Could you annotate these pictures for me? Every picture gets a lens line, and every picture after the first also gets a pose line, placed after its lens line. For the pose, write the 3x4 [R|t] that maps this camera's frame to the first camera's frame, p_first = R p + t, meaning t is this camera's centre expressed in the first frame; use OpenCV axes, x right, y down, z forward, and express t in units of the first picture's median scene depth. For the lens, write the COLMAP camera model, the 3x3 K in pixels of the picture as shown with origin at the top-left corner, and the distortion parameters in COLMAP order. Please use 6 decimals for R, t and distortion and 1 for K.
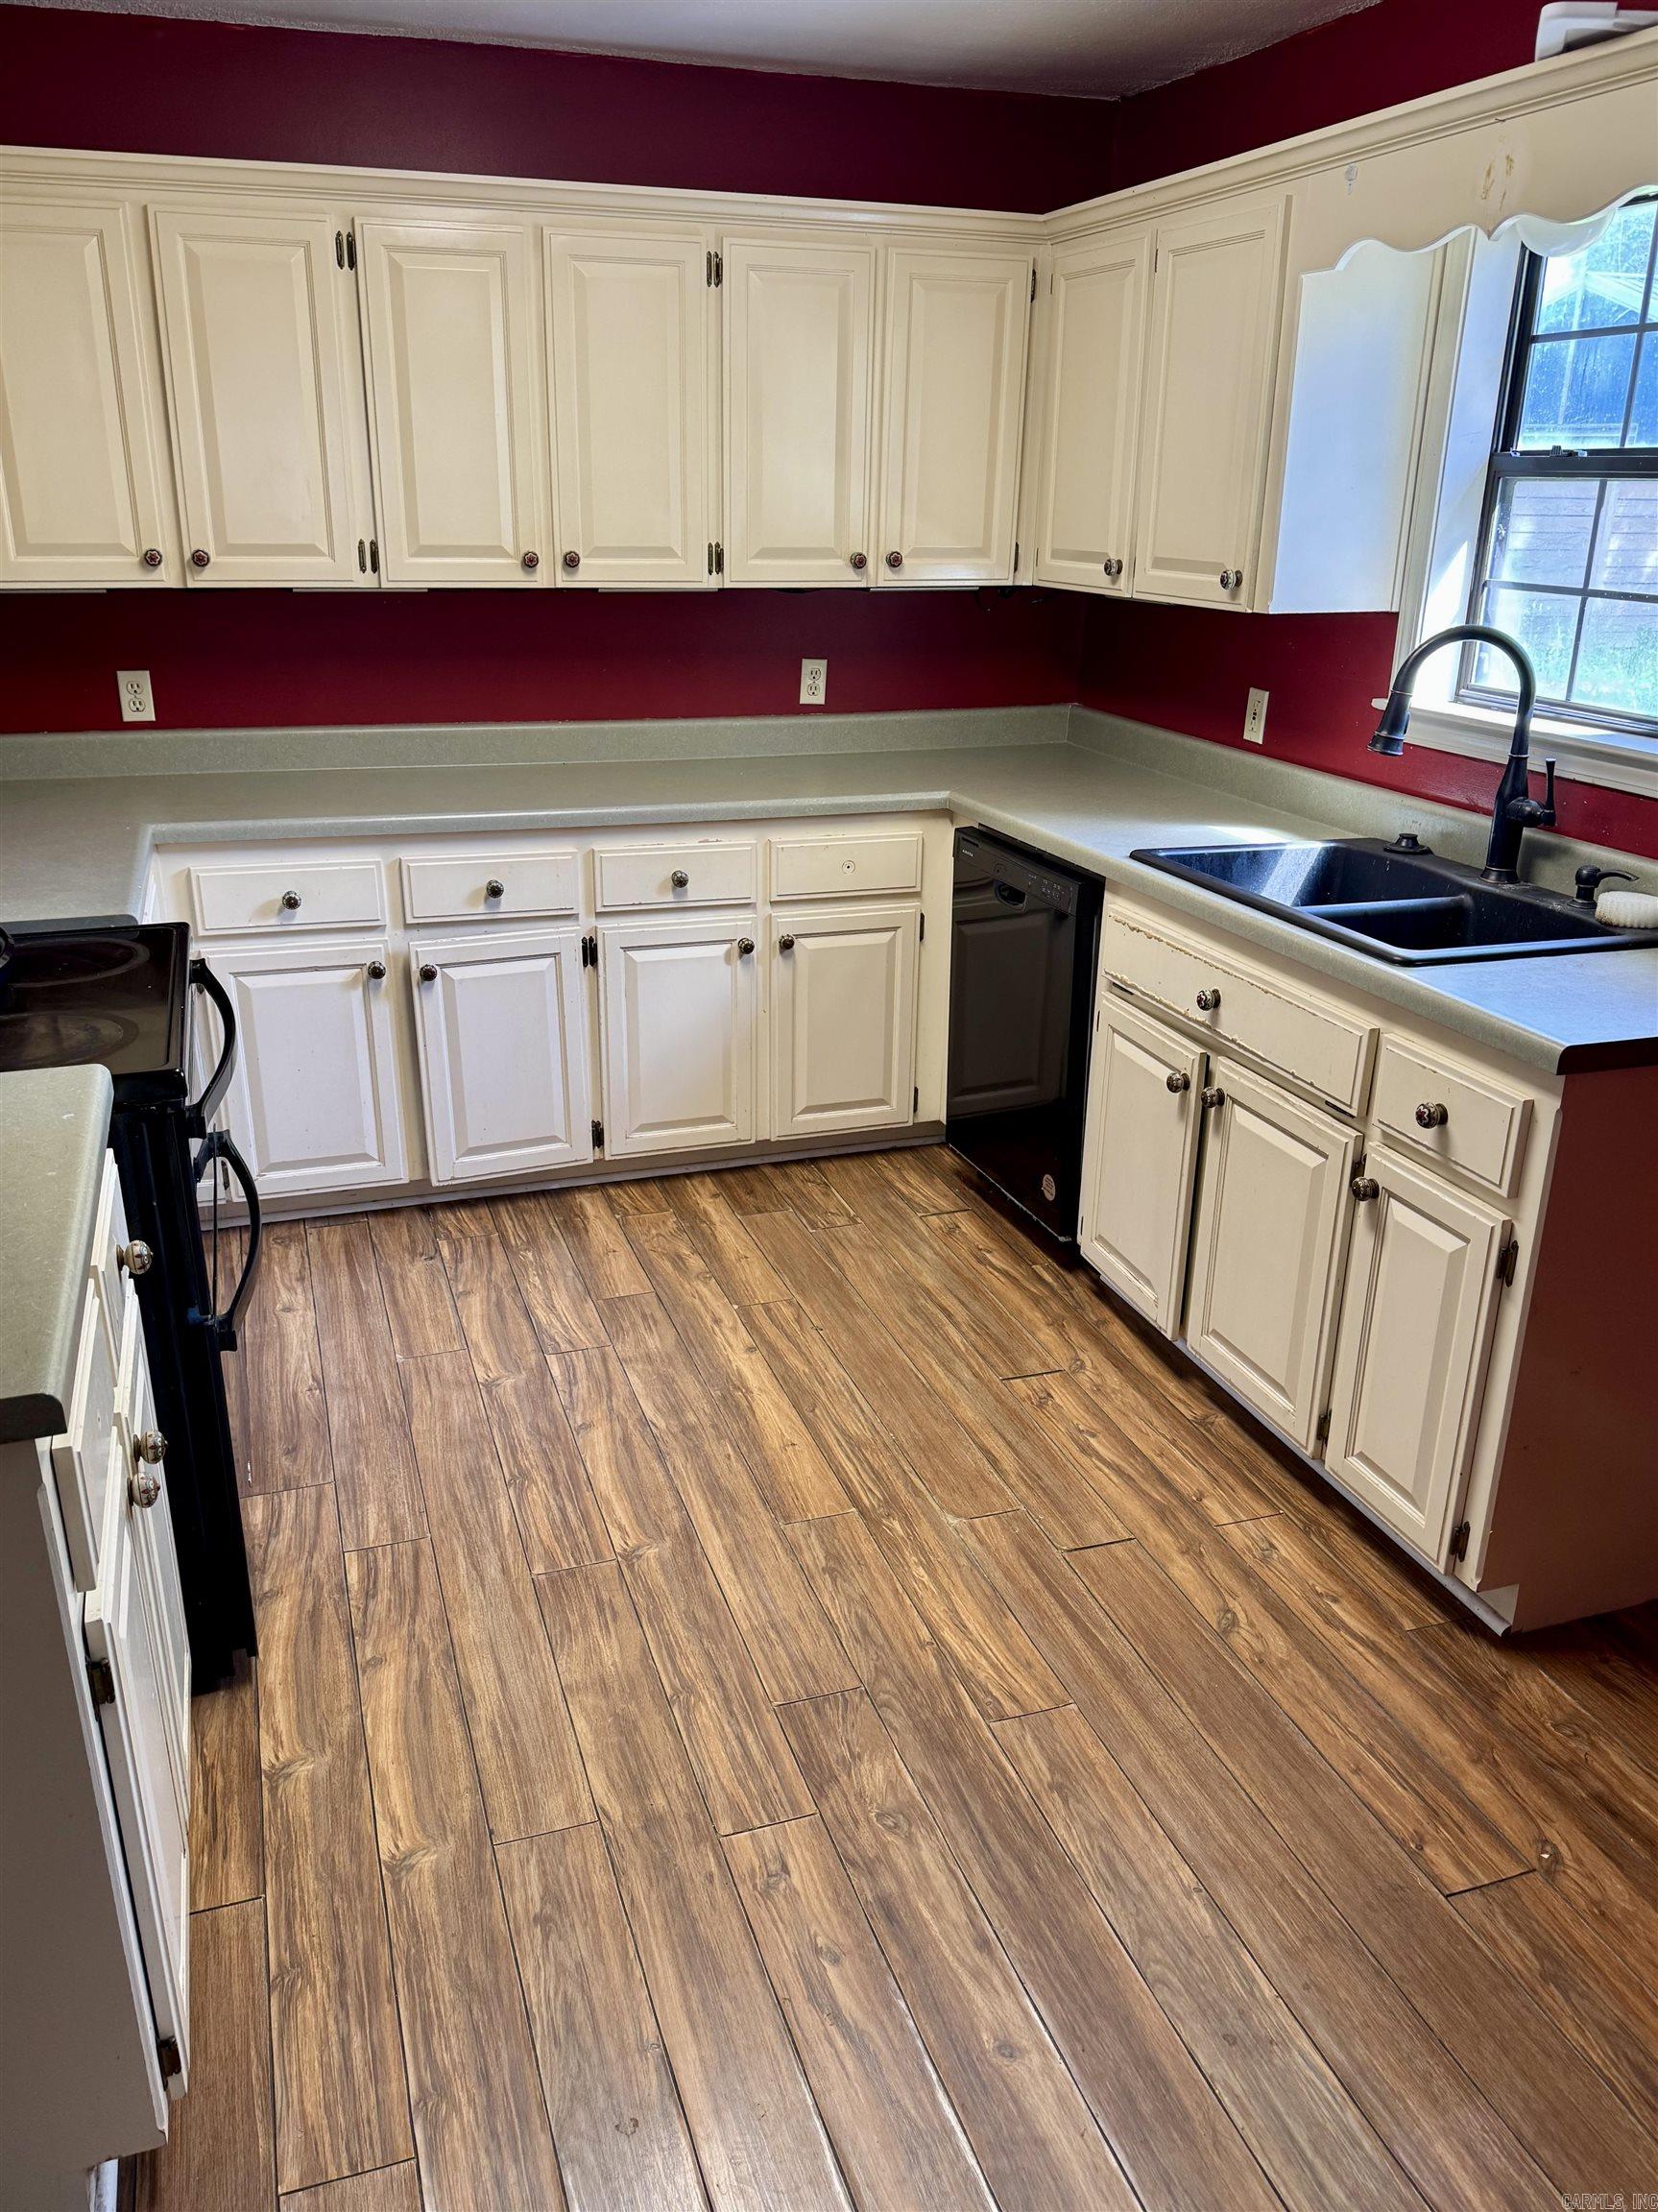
lens RADIAL K [[1688.7, 0, 824.8], [0, 1688.7, 1111.0], [0, 0, 1]] dist [0.030167, -0.020601]
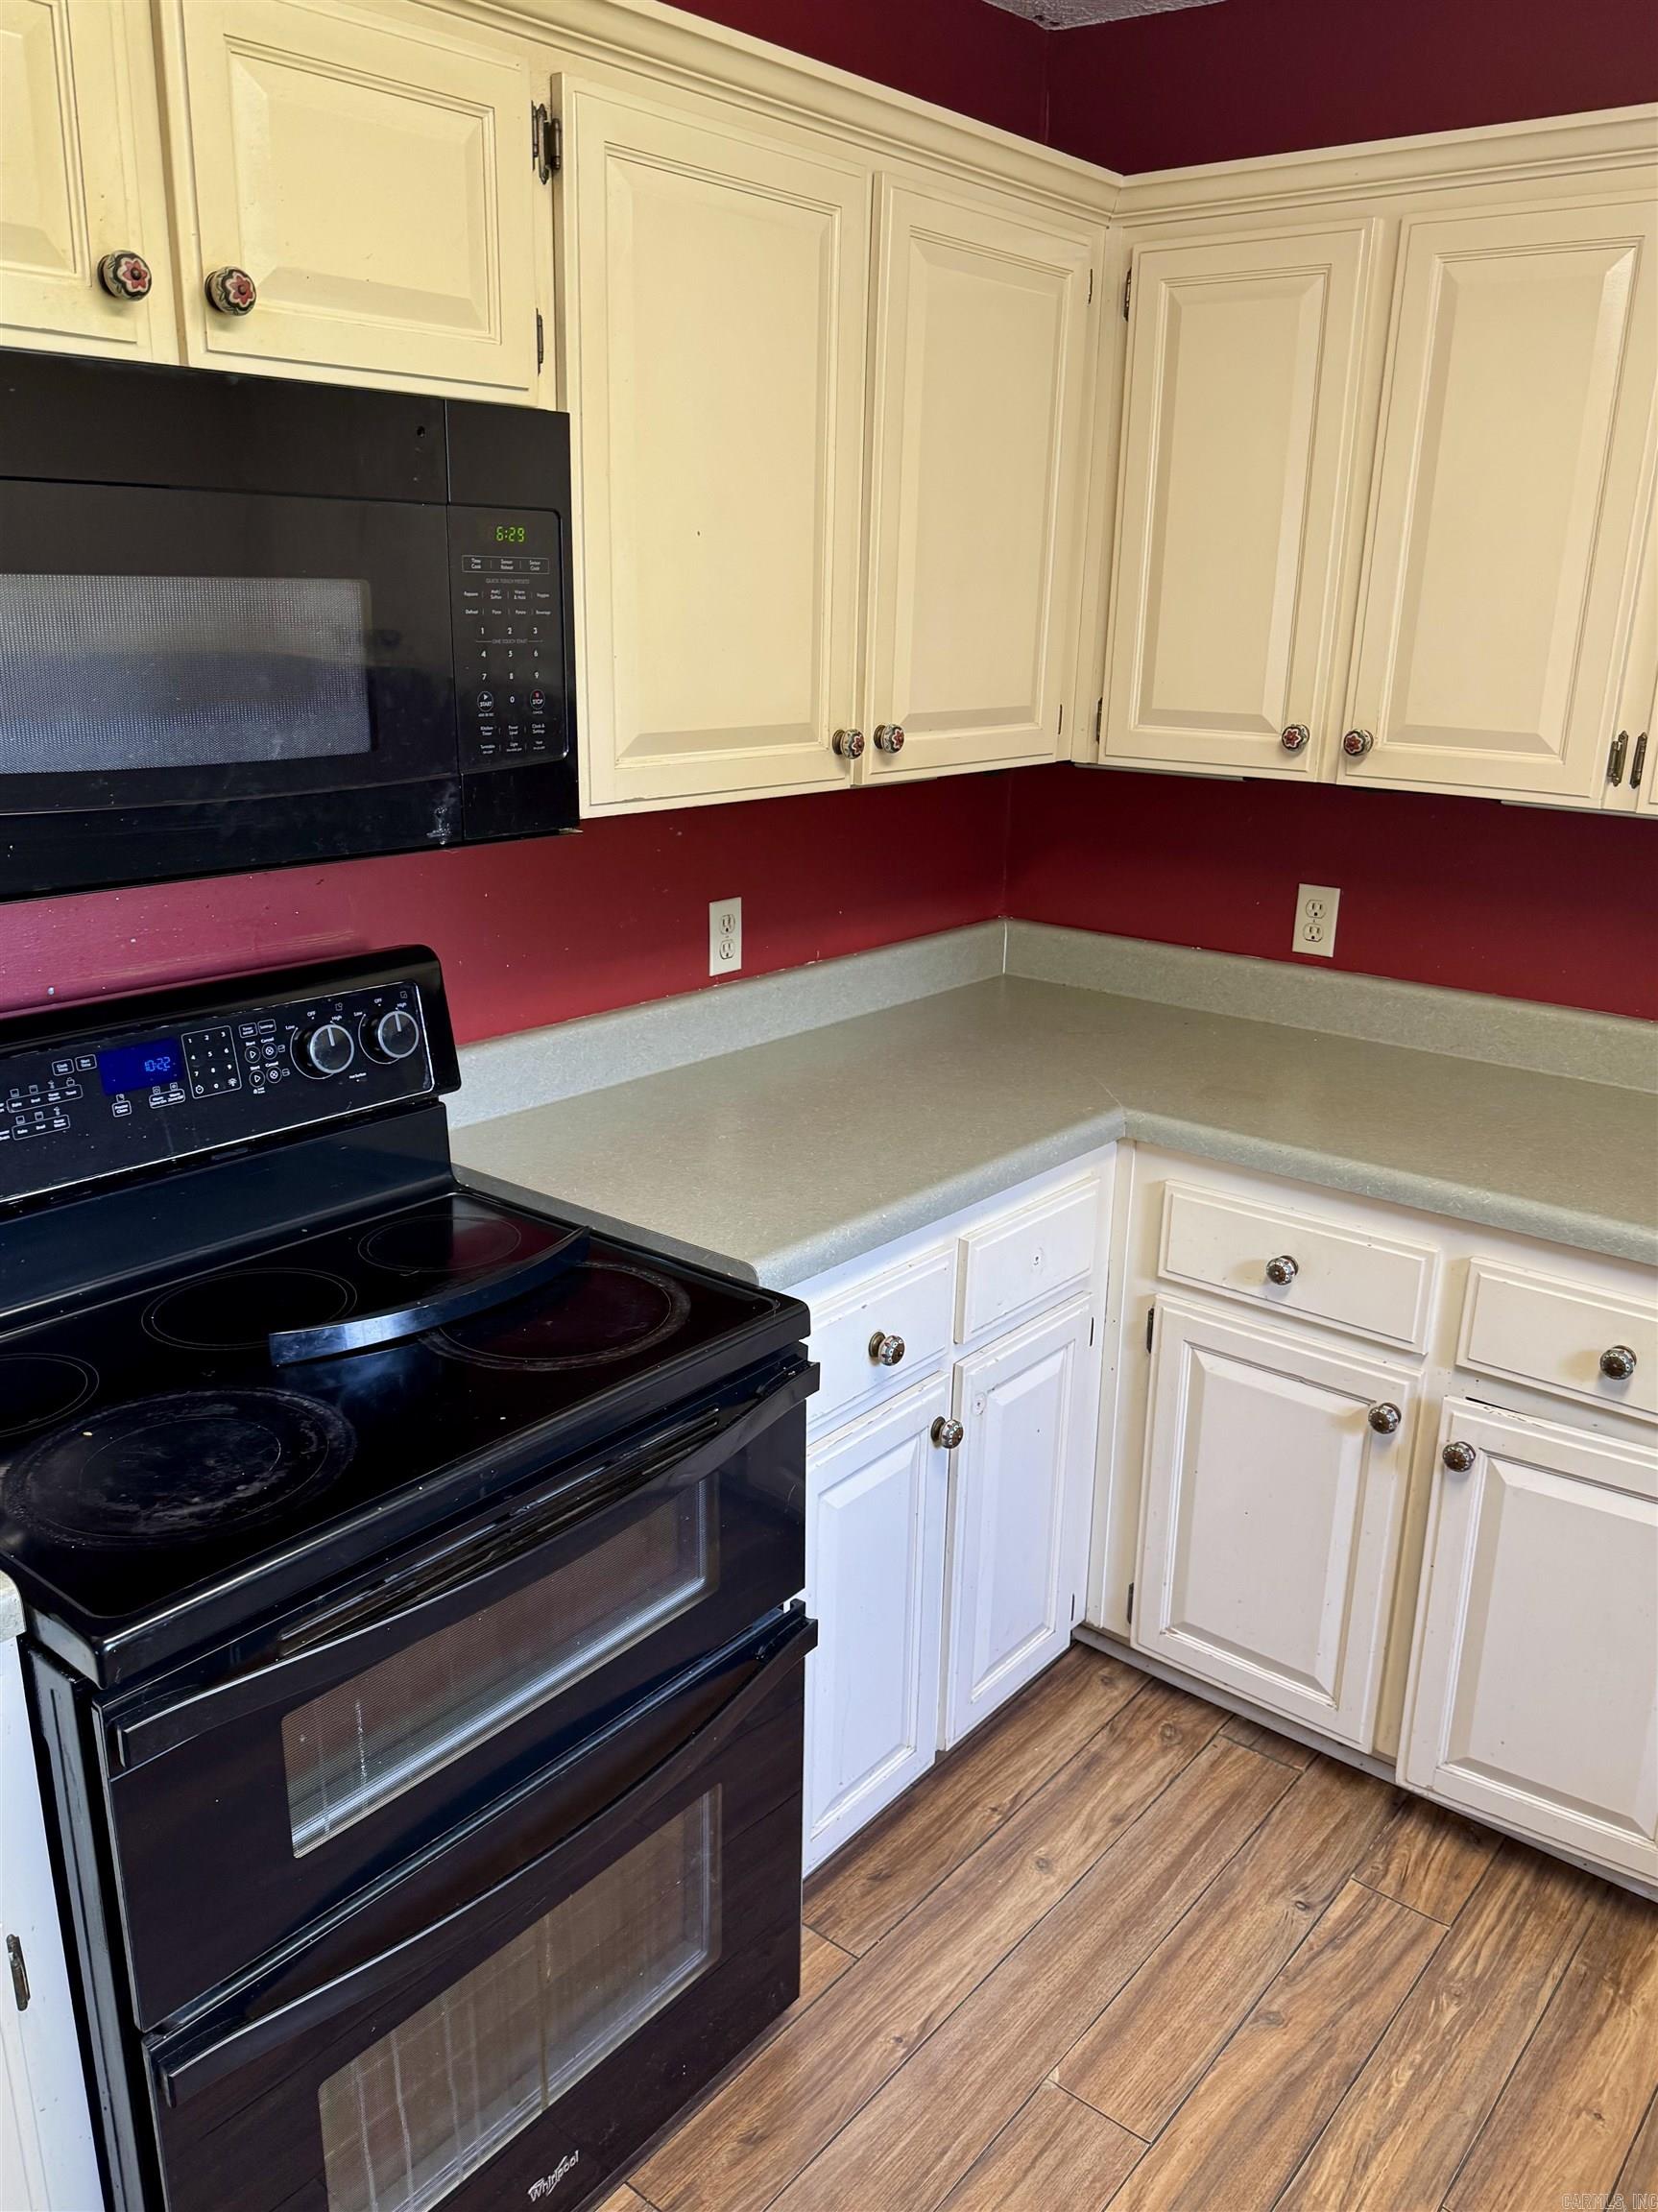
lens RADIAL K [[1716.6, 0, 835.5], [0, 1716.6, 1112.2], [0, 0, 1]] dist [0.011870, 0.002647]
pose [[0.546662, 0.246644, -0.800205, 0.095220], [-0.311852, 0.946857, 0.078804, -0.180088], [0.777116, 0.206466, 0.594527, 0.476515]]
